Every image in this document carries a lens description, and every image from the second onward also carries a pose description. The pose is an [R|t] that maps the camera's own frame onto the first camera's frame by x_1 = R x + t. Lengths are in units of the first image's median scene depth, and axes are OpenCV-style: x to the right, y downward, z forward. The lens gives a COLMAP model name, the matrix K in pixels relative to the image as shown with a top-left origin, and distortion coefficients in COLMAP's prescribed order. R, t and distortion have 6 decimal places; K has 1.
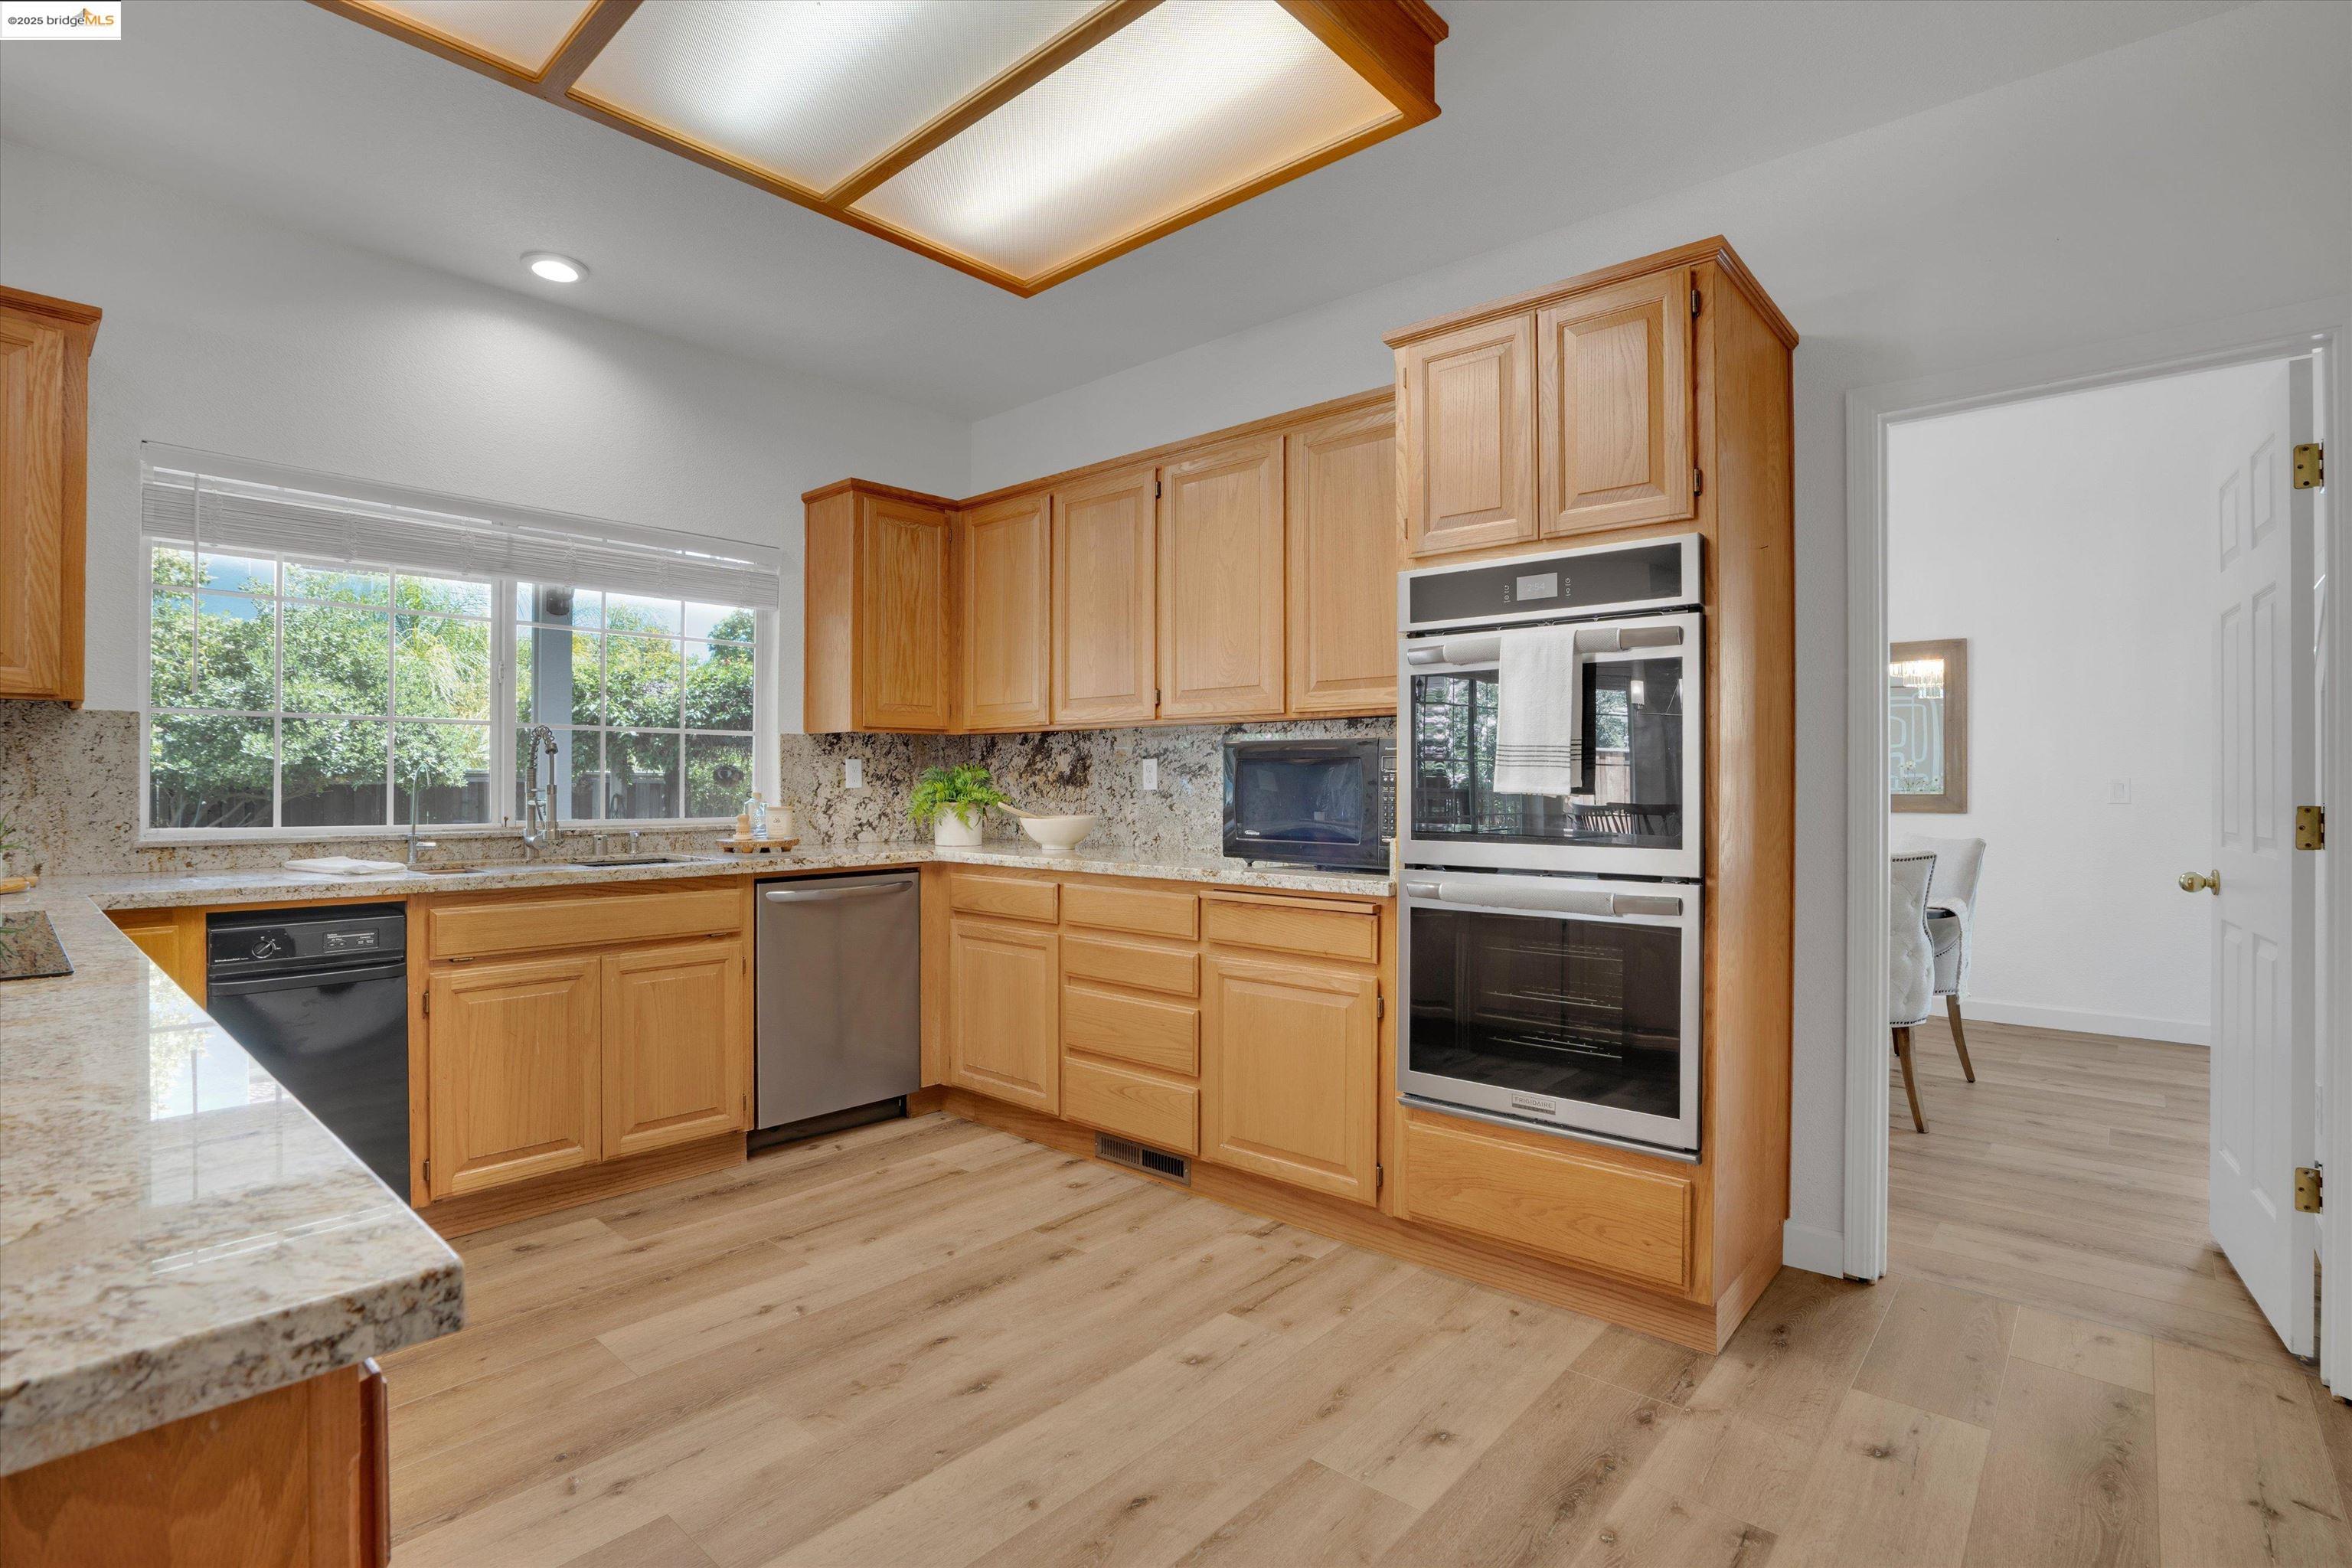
lens RADIAL K [[1115.7, 0, 1163.3], [0, 1115.7, 790.2], [0, 0, 1]] dist [-0.070479, 0.025210]
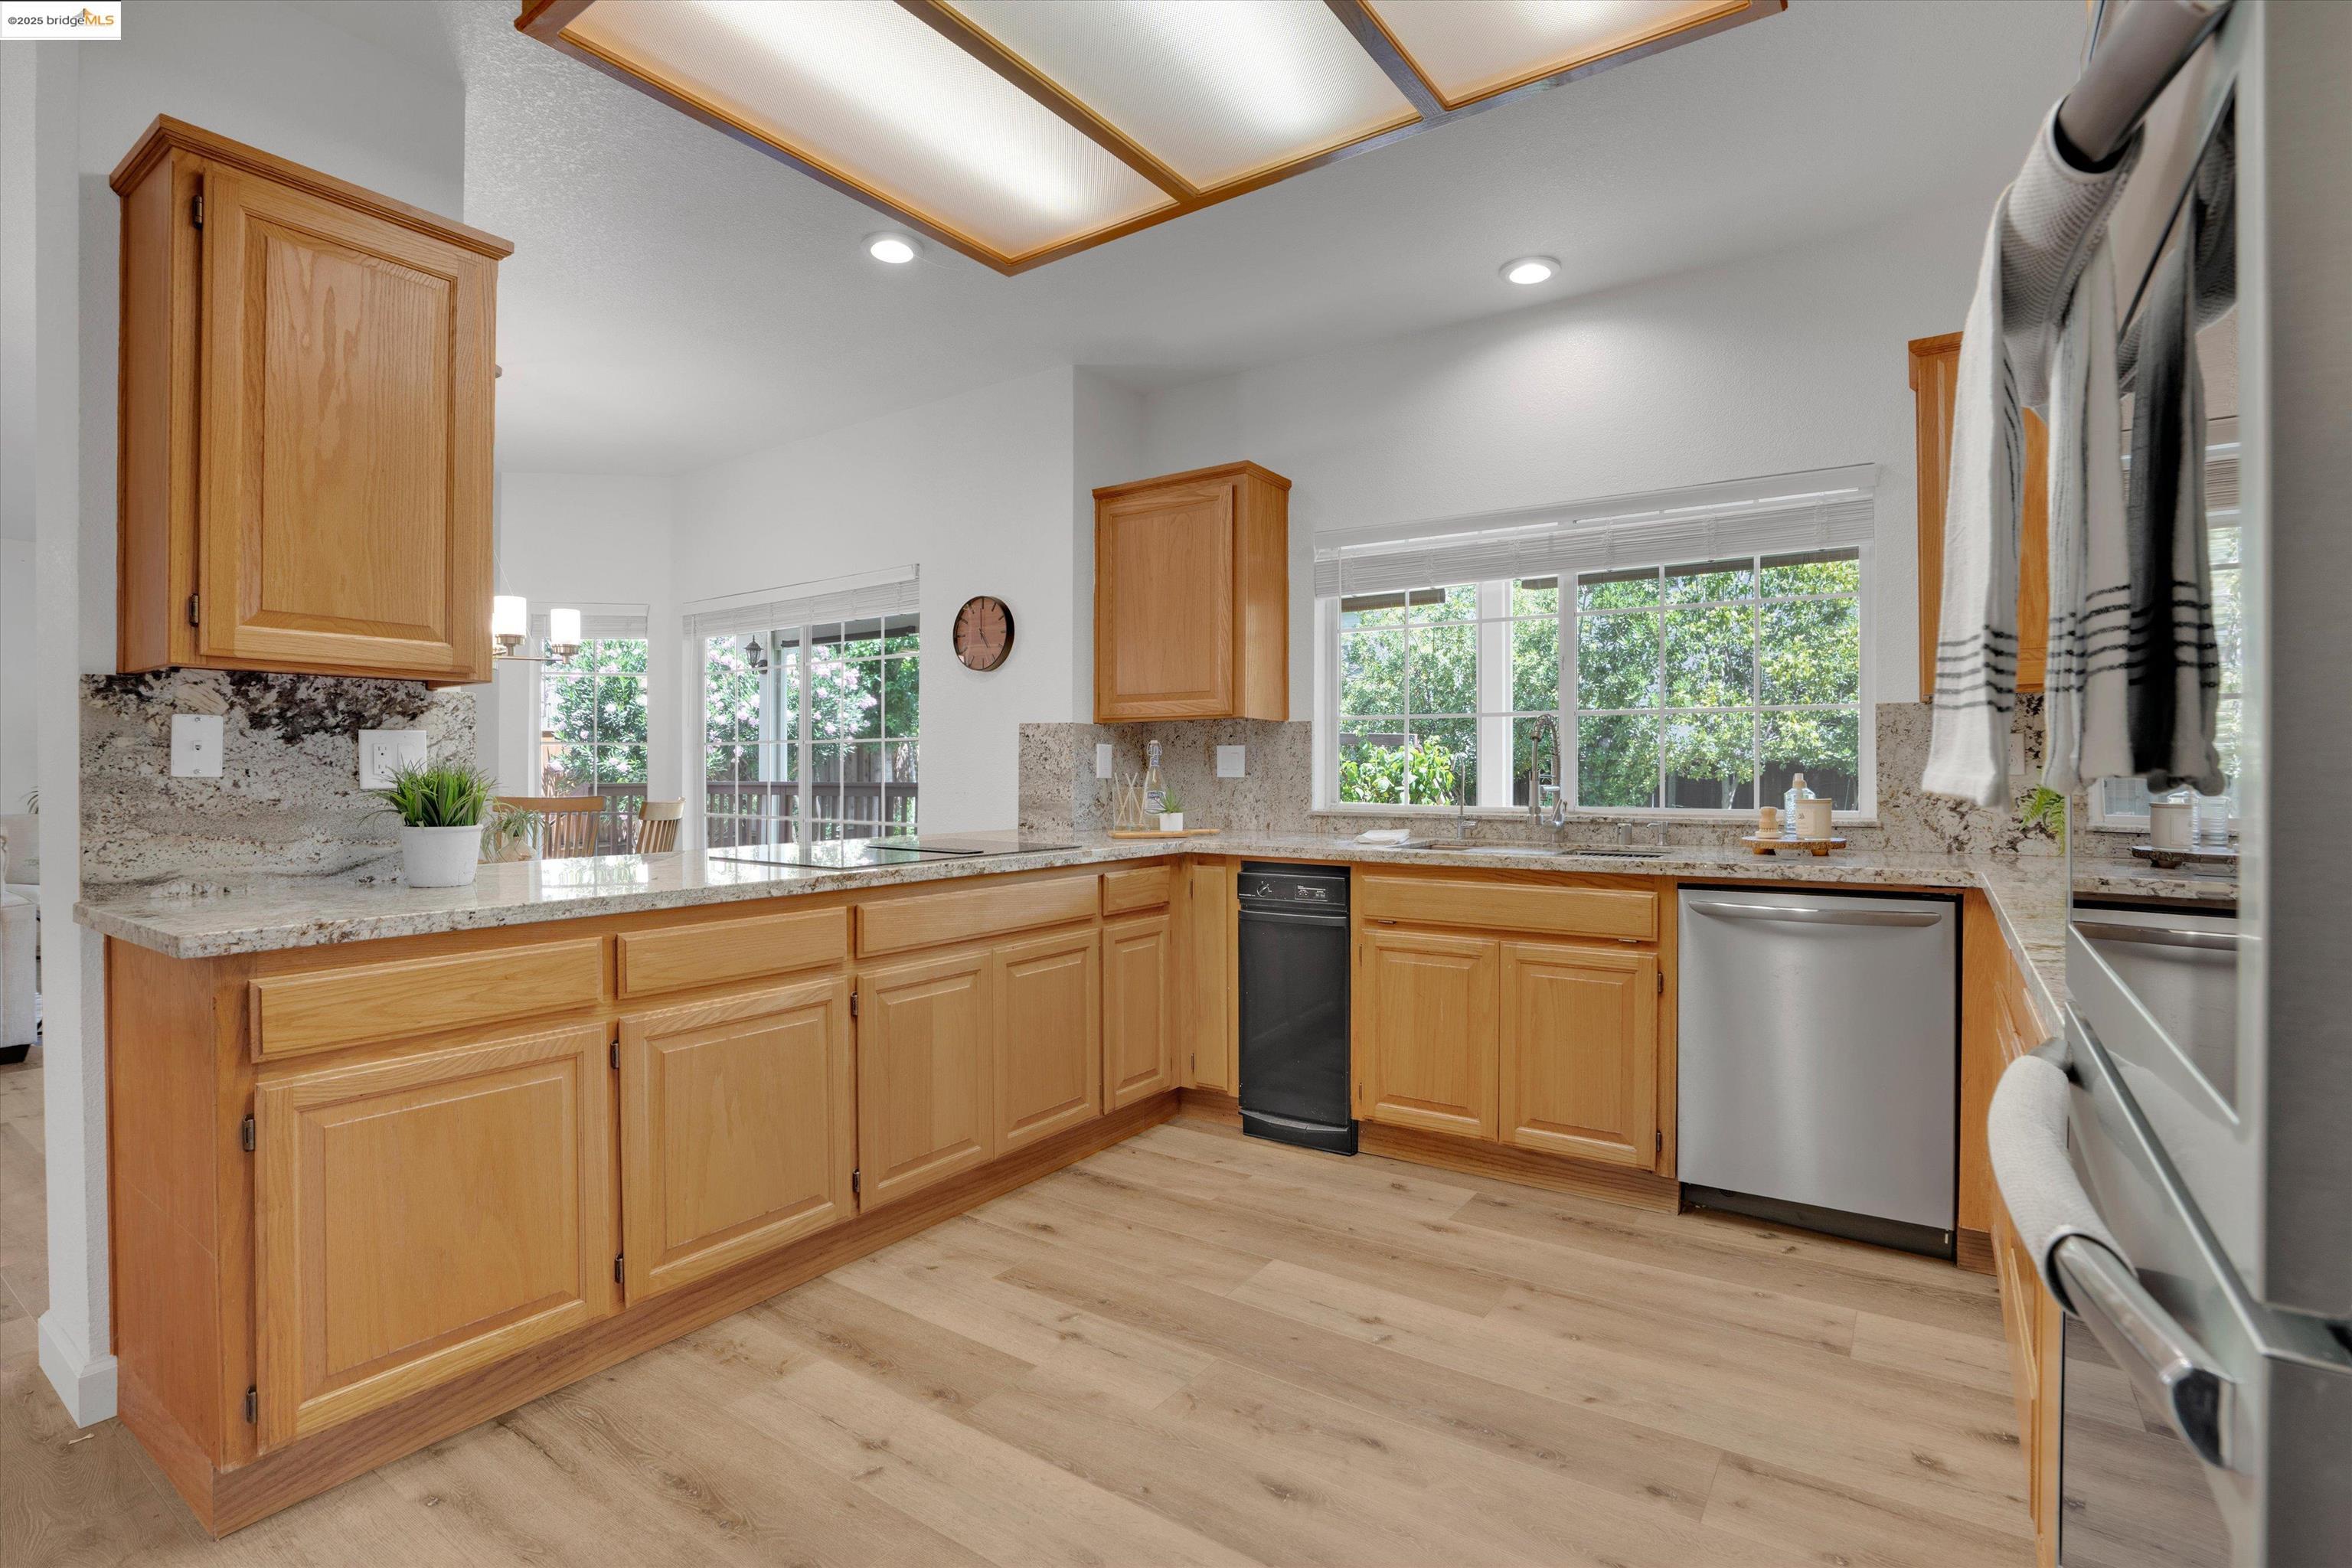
lens RADIAL K [[1091.0, 0, 1172.5], [0, 1091.0, 777.2], [0, 0, 1]] dist [-0.073586, 0.028475]
pose [[0.123370, 0.004404, -0.992351, 0.463876], [-0.003136, 0.999987, 0.004048, -0.002695], [0.992356, 0.002613, 0.123382, 0.607139]]
